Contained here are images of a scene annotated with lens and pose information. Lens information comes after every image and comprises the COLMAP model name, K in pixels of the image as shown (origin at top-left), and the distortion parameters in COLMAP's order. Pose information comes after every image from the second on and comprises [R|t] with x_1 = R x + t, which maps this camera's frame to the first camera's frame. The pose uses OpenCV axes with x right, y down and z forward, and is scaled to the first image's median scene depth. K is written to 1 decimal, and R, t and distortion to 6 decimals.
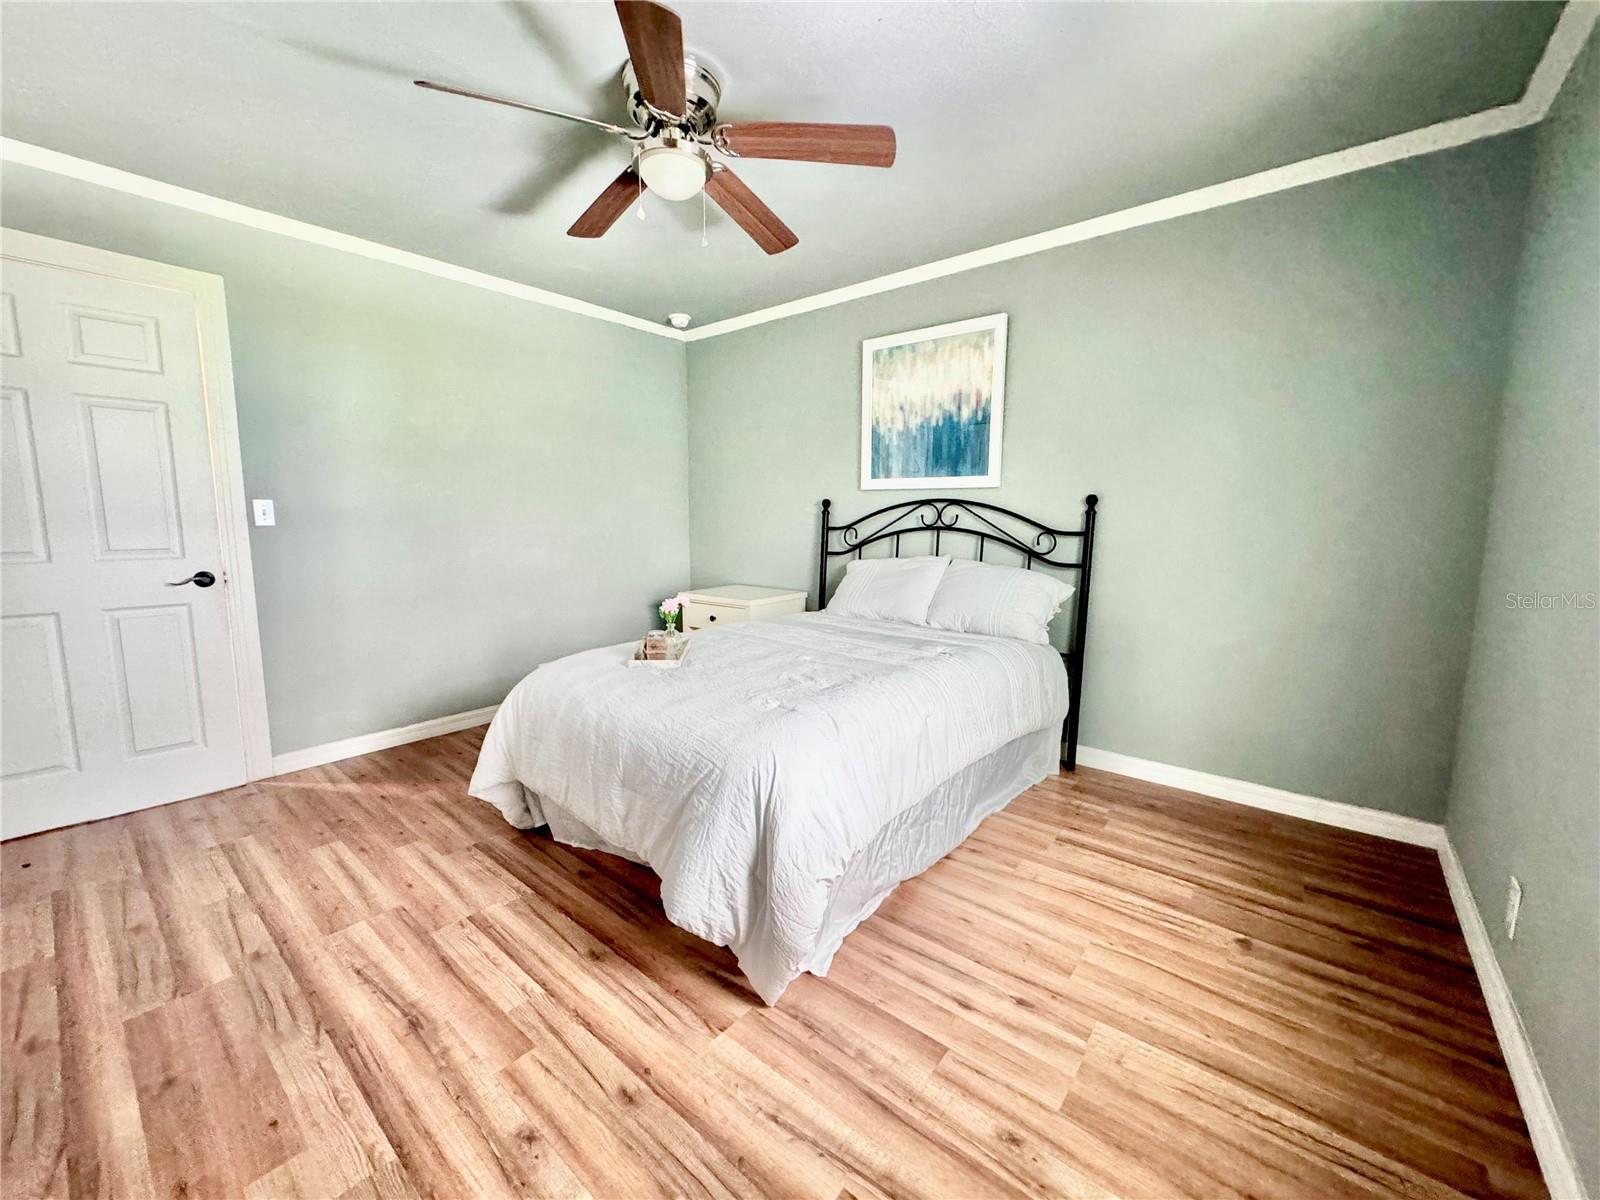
lens RADIAL K [[633.6, 0, 803.9], [0, 633.6, 593.6], [0, 0, 1]] dist [-0.000754, 0.000390]
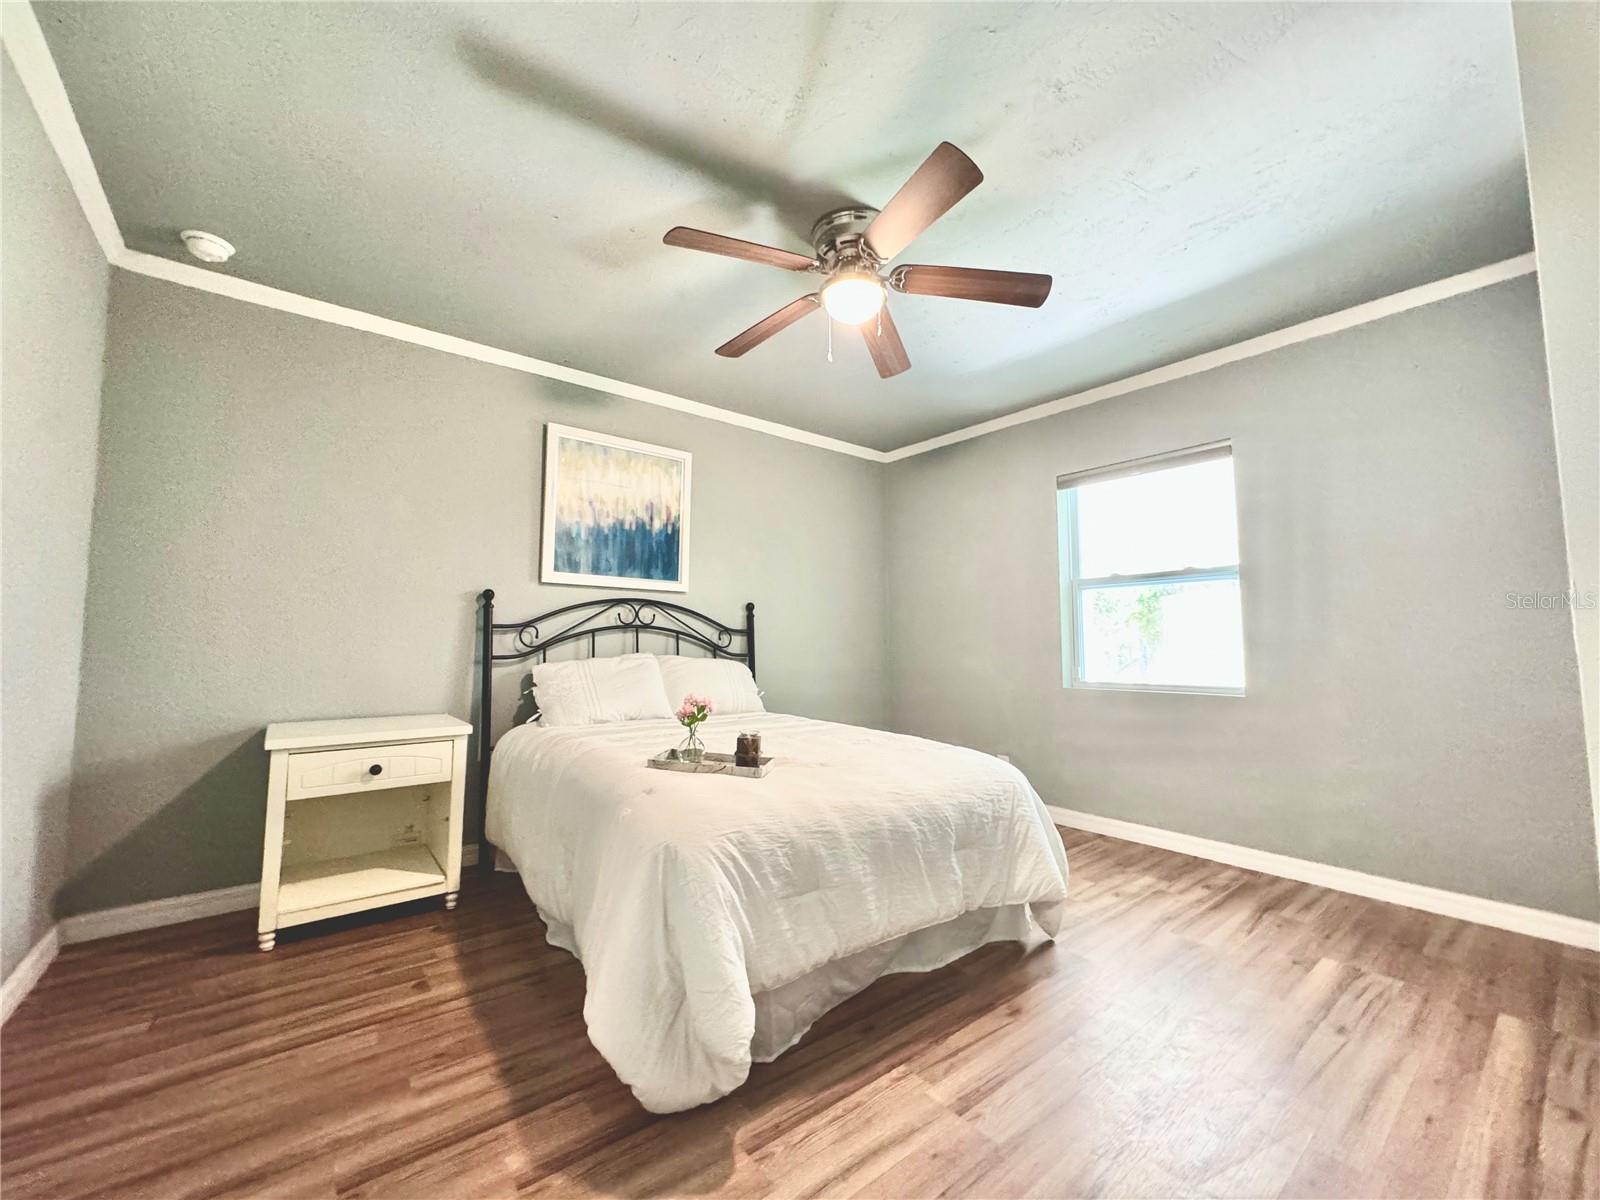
lens RADIAL K [[633.6, 0, 800.5], [0, 633.6, 602.4], [0, 0, 1]] dist [-0.000754, 0.000390]
pose [[0.210579, 0.055532, 0.975998, -0.745500], [0.111986, 0.990443, -0.080516, -0.030308], [-0.971141, 0.126253, 0.202348, 0.529551]]
